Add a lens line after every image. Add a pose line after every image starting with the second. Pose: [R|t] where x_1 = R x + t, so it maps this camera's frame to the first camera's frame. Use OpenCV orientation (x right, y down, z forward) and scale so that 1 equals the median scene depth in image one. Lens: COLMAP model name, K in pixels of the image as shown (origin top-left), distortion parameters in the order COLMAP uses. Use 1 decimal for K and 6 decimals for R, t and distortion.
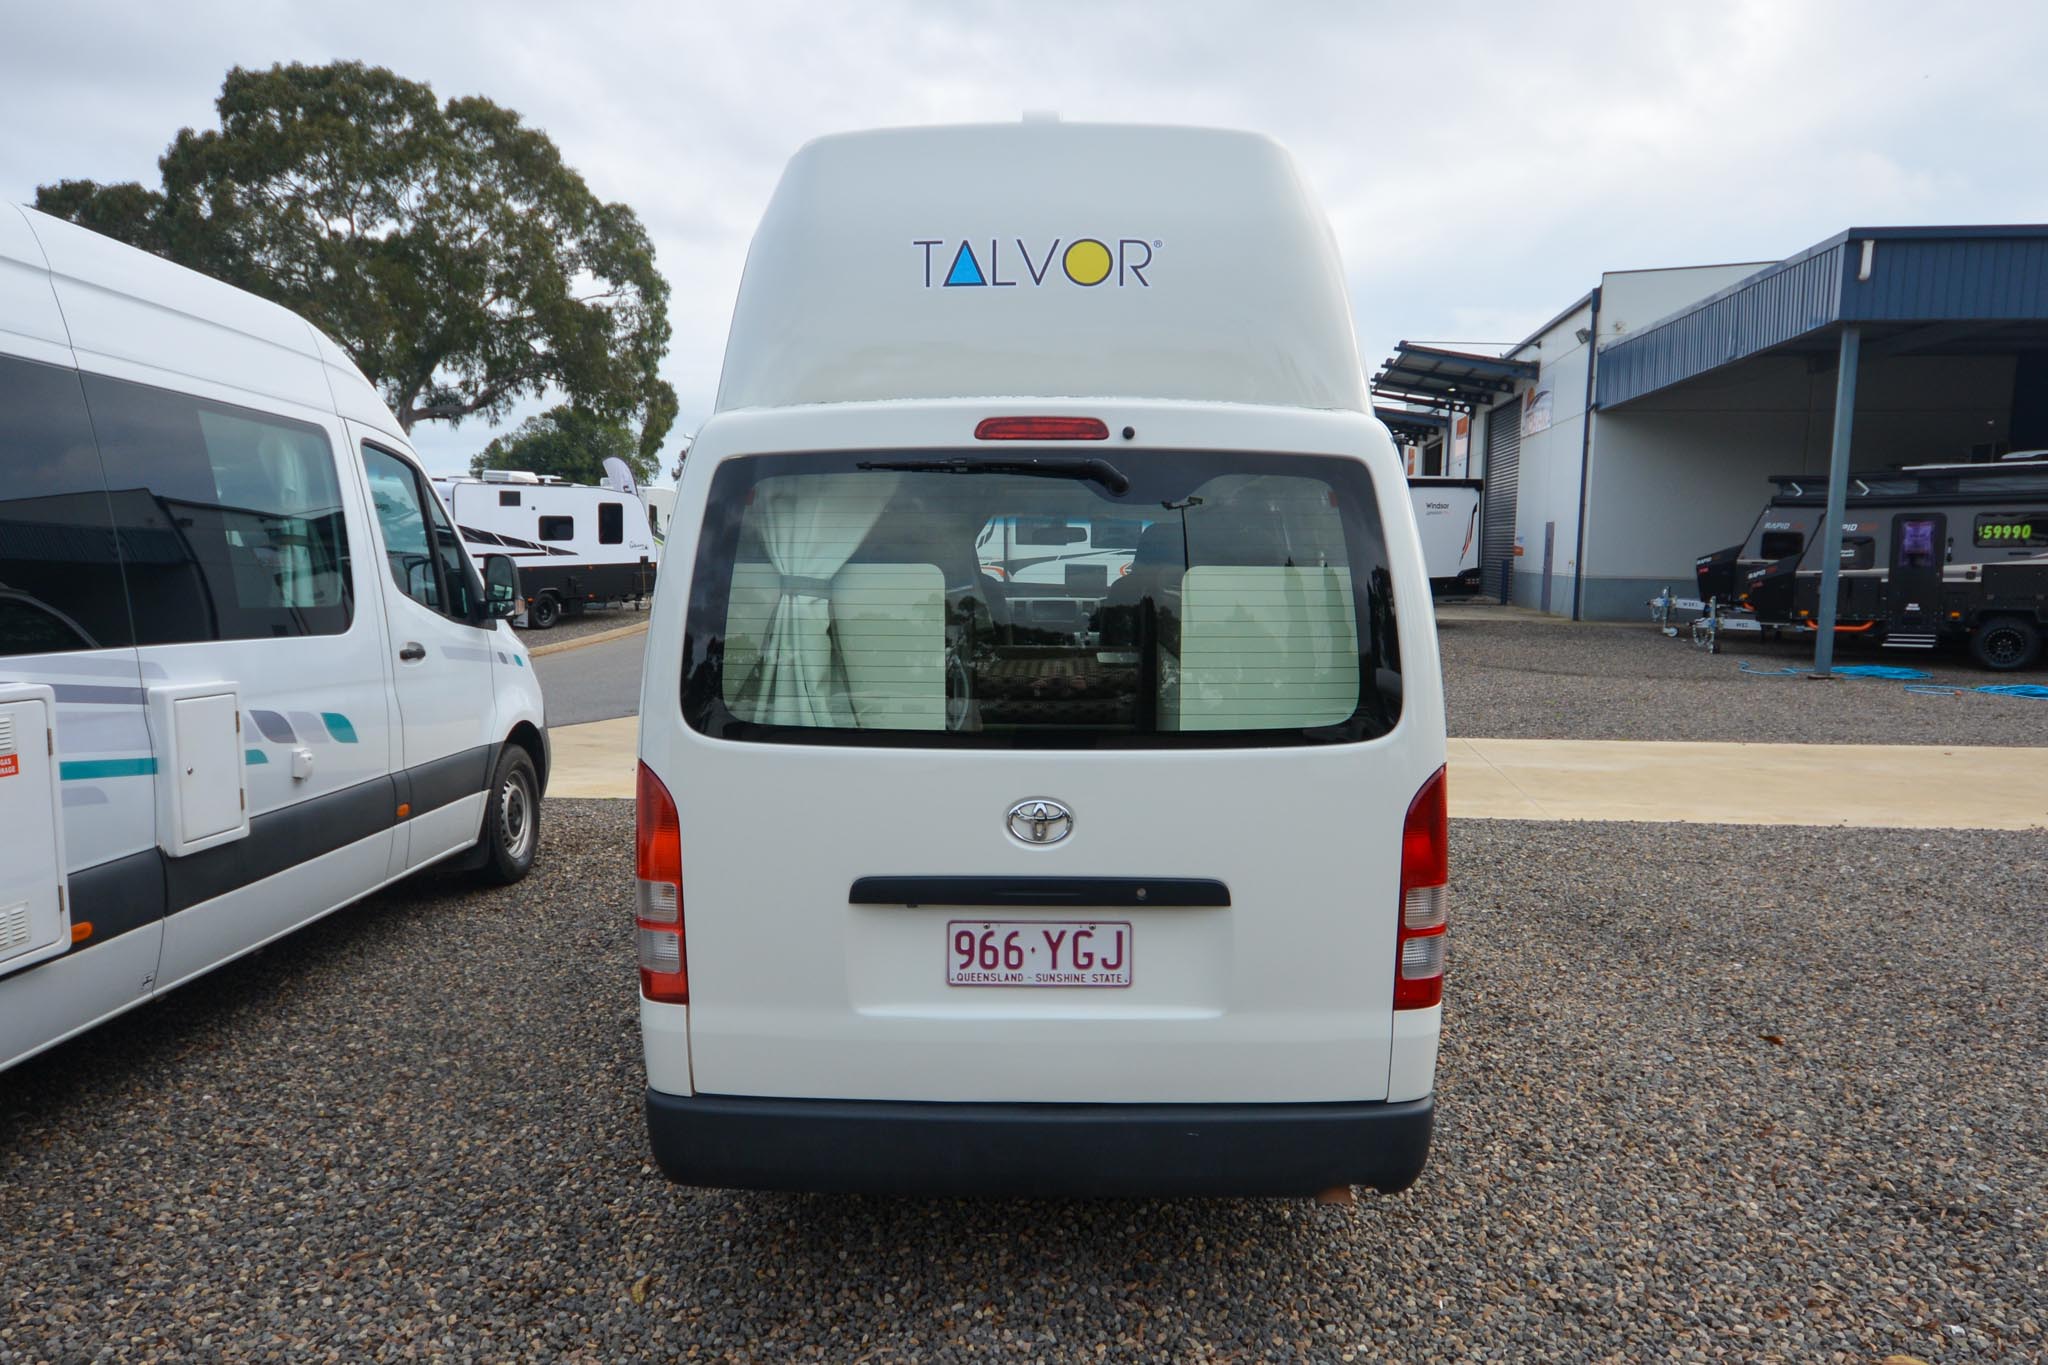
lens RADIAL K [[1284.6, 0, 1023.4], [0, 1284.6, 689.4], [0, 0, 1]] dist [-0.009514, 0.001542]
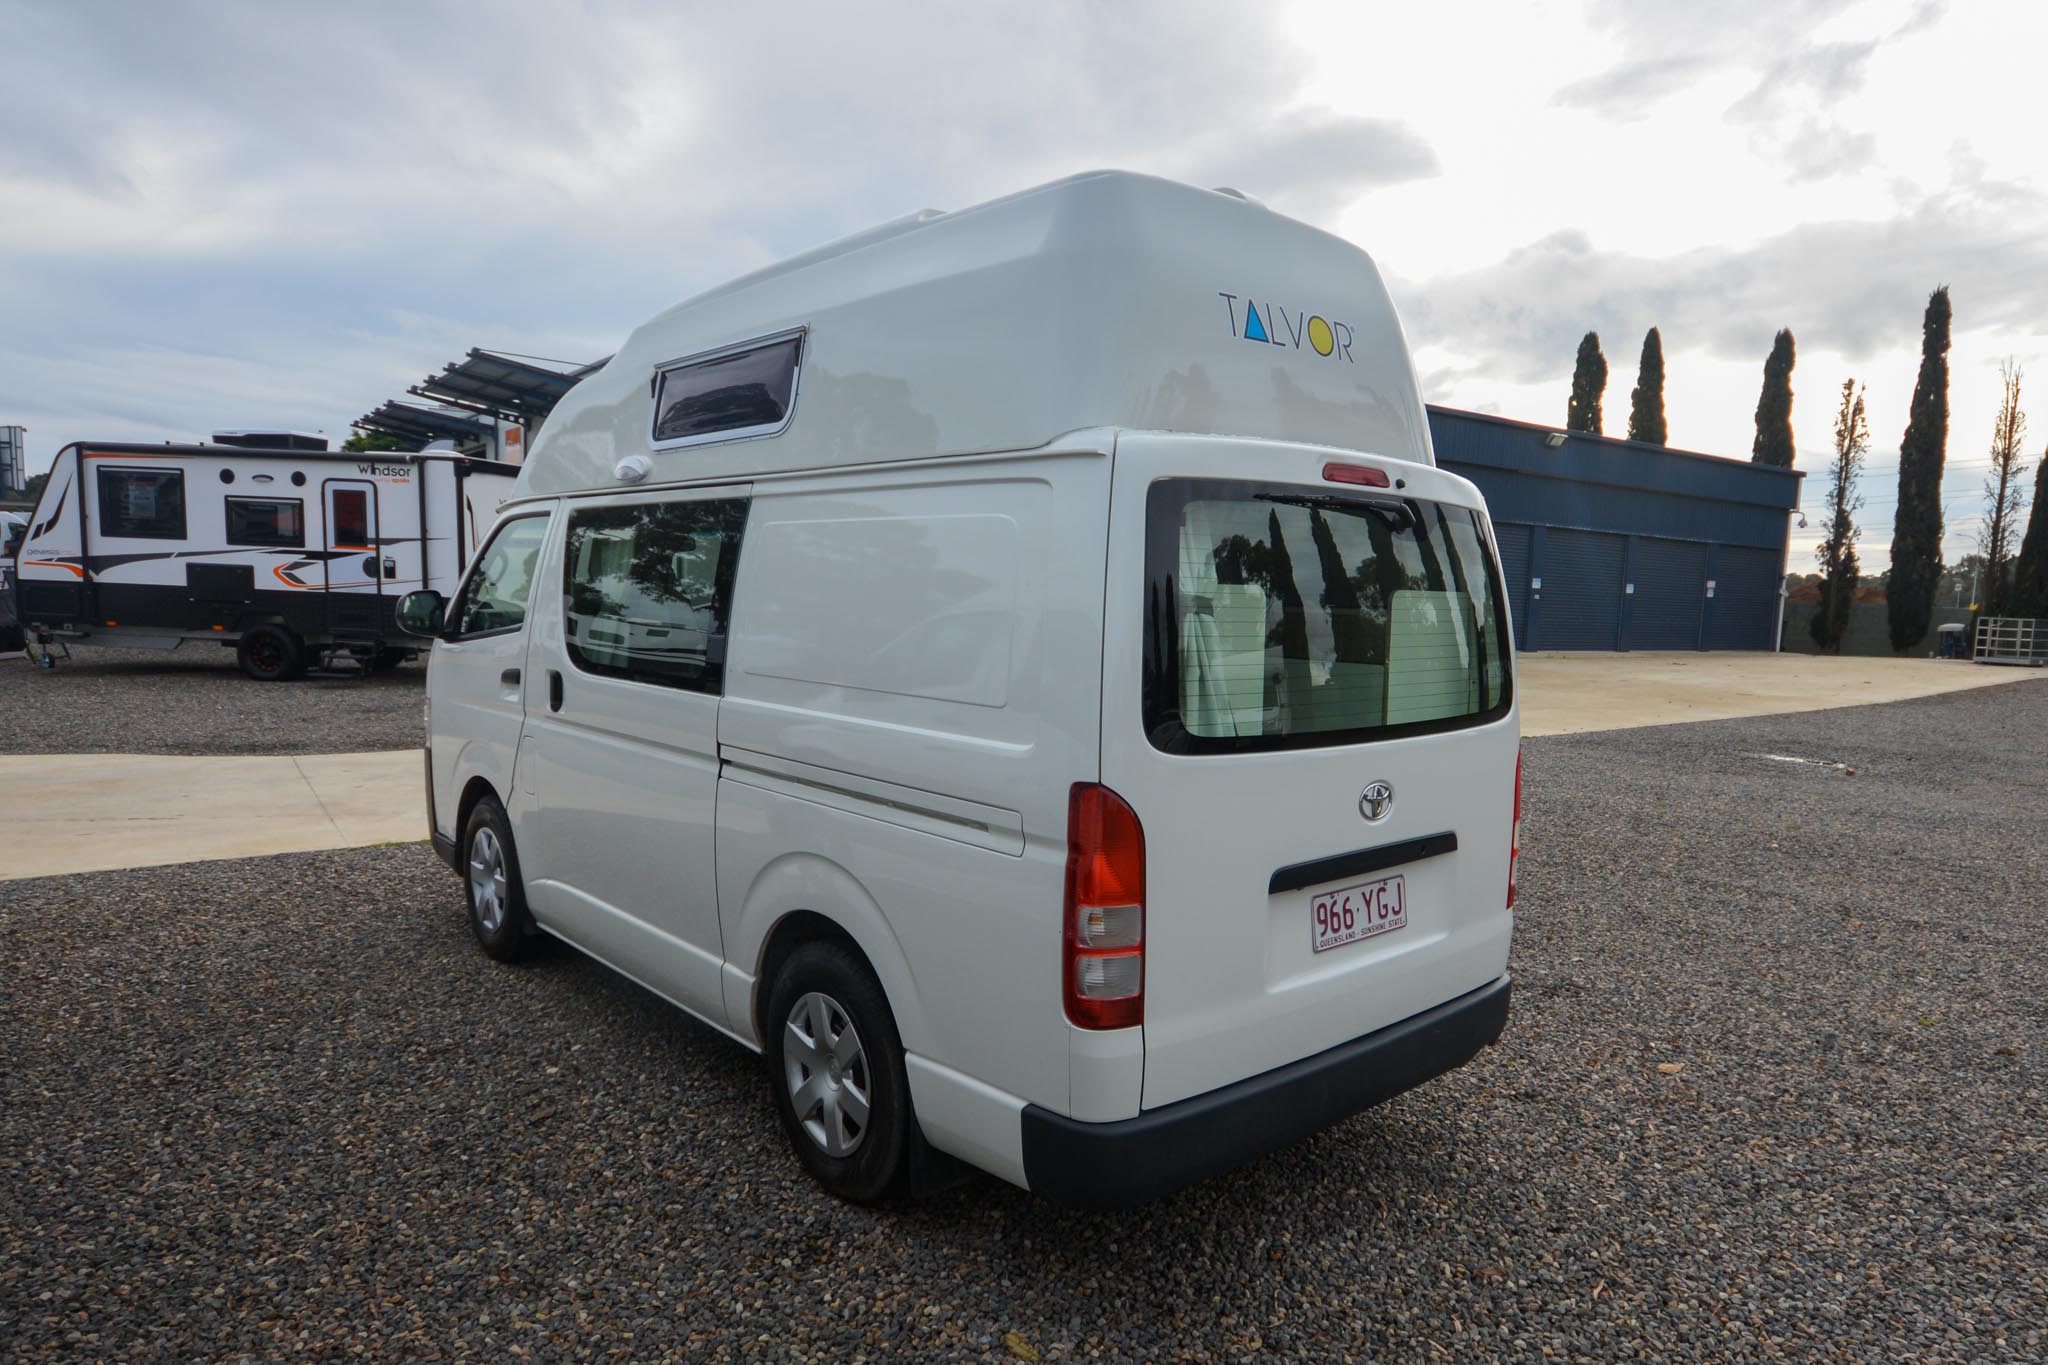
lens RADIAL K [[1210.4, 0, 1014.1], [0, 1210.4, 688.5], [0, 0, 1]] dist [0.000467, -0.005916]
pose [[0.750315, -0.046038, 0.659476, -0.966213], [0.045905, 0.998793, 0.017498, -0.037656], [-0.659485, 0.017145, 0.751522, 0.358399]]
